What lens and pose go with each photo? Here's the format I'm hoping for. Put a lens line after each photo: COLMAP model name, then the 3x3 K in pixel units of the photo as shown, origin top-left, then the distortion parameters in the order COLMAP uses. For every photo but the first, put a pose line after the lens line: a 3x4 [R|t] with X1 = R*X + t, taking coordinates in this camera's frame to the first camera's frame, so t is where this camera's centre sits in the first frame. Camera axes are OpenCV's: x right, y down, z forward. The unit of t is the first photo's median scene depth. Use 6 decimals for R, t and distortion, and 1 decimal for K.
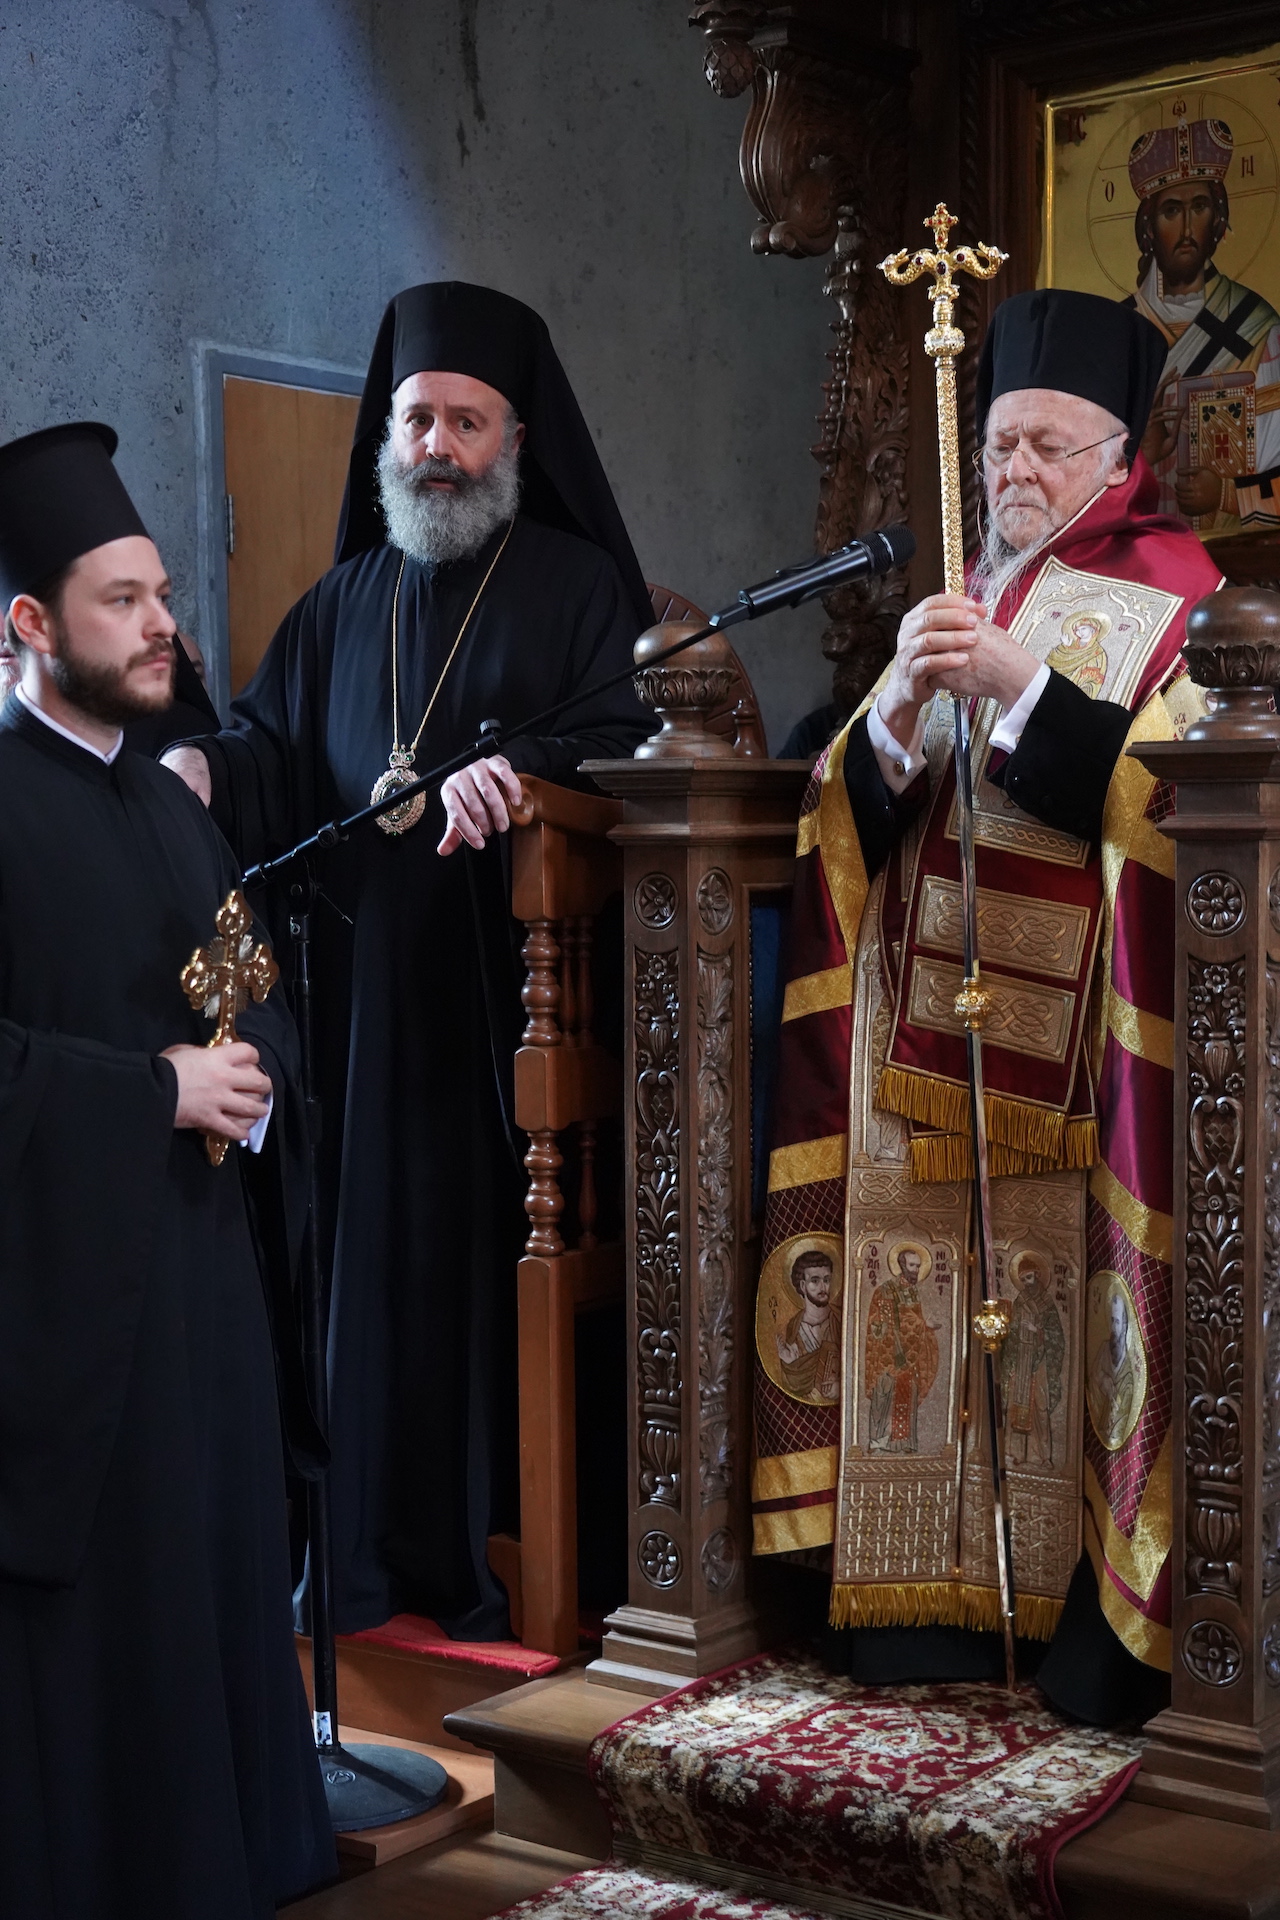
lens RADIAL K [[2968.4, 0, 640.7], [0, 2968.4, 974.6], [0, 0, 1]] dist [0.052597, 0.000000]
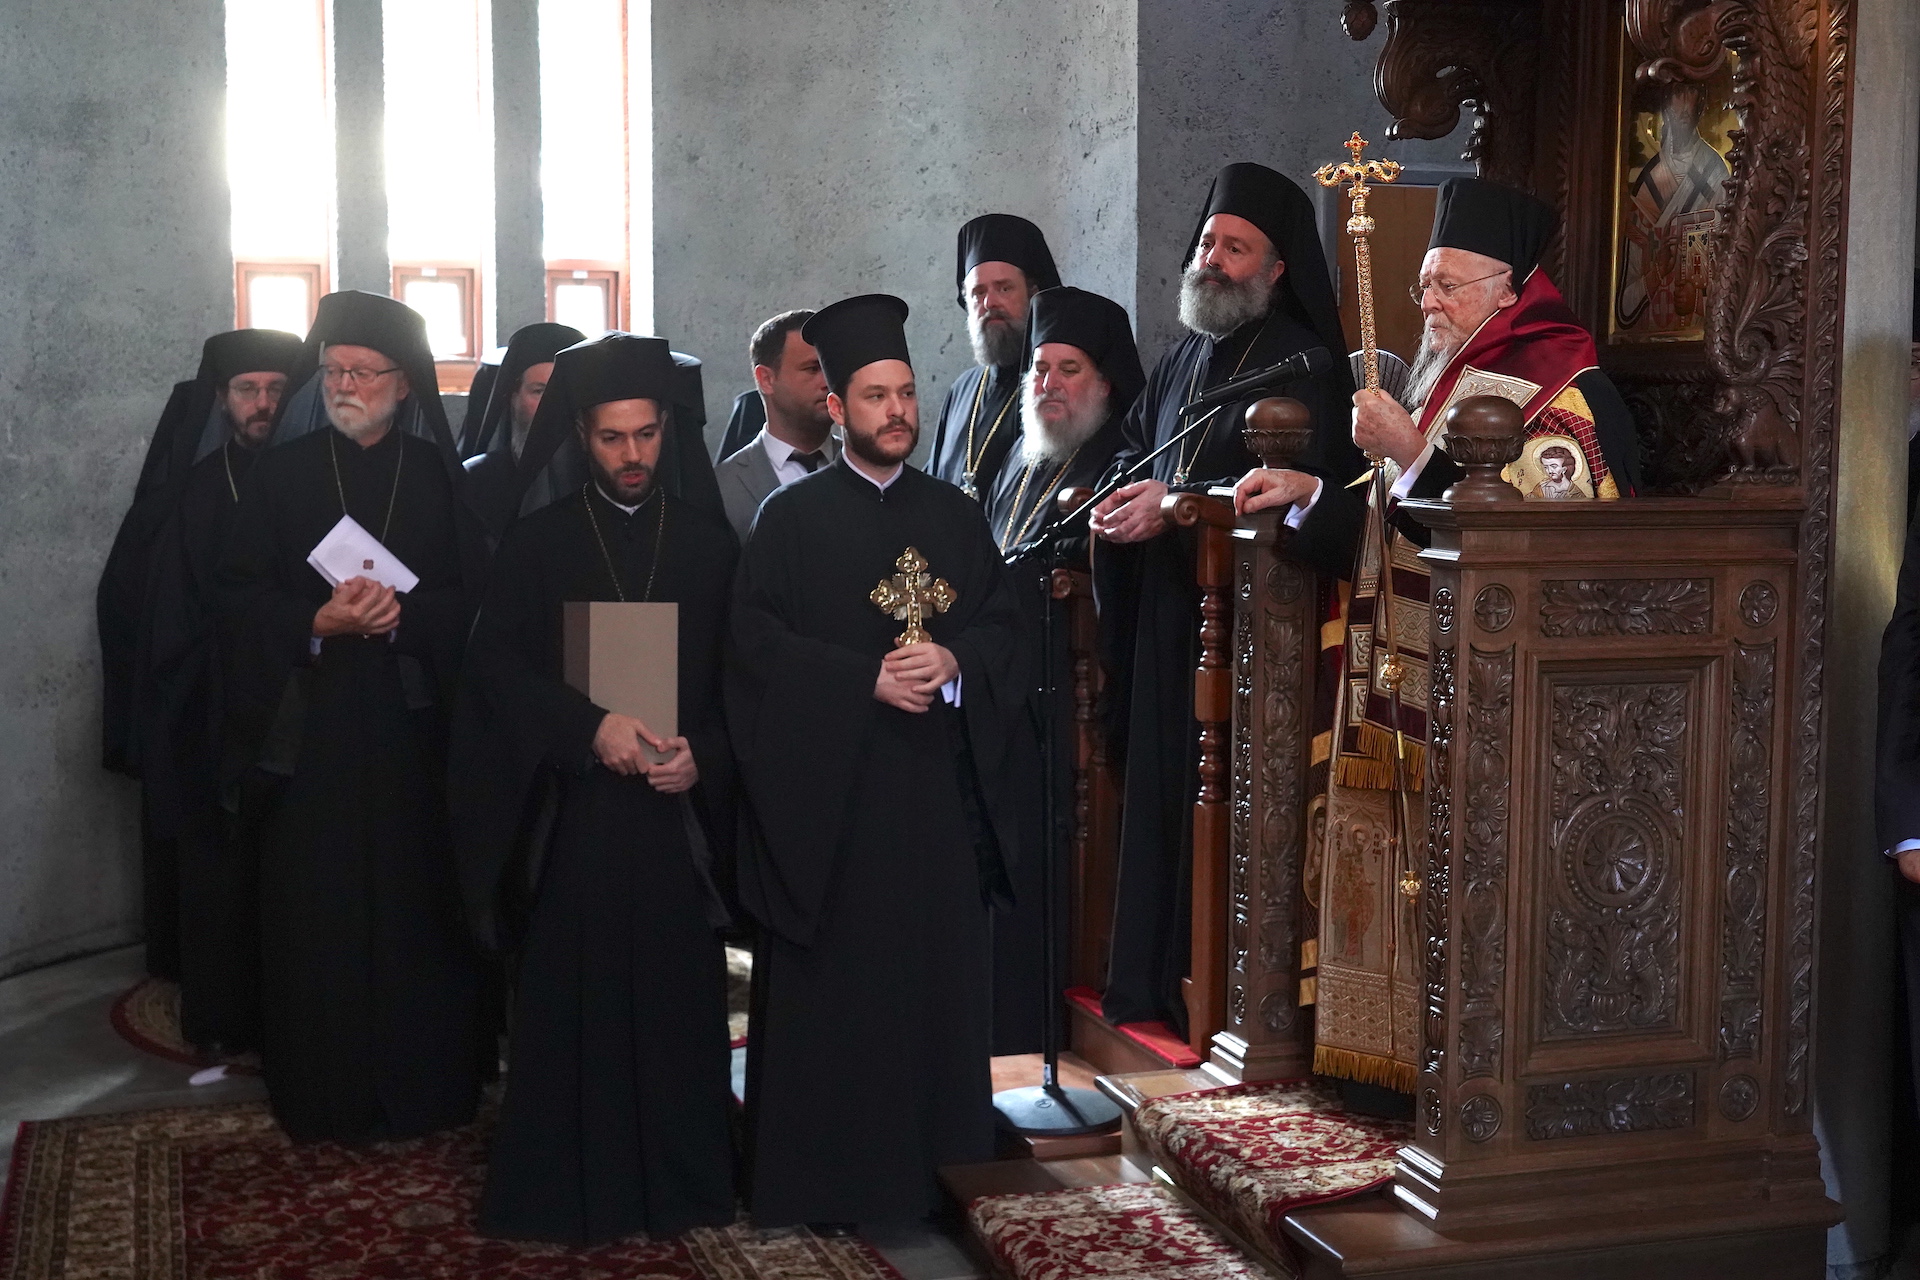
lens RADIAL K [[2339.4, 0, 961.7], [0, 2339.4, 627.9], [0, 0, 1]] dist [0.160727, 0.000000]
pose [[0.833036, 0.065564, -0.549319, 0.595220], [-0.046037, 0.997724, 0.049268, -0.057563], [0.551299, -0.015753, 0.834159, -0.108908]]
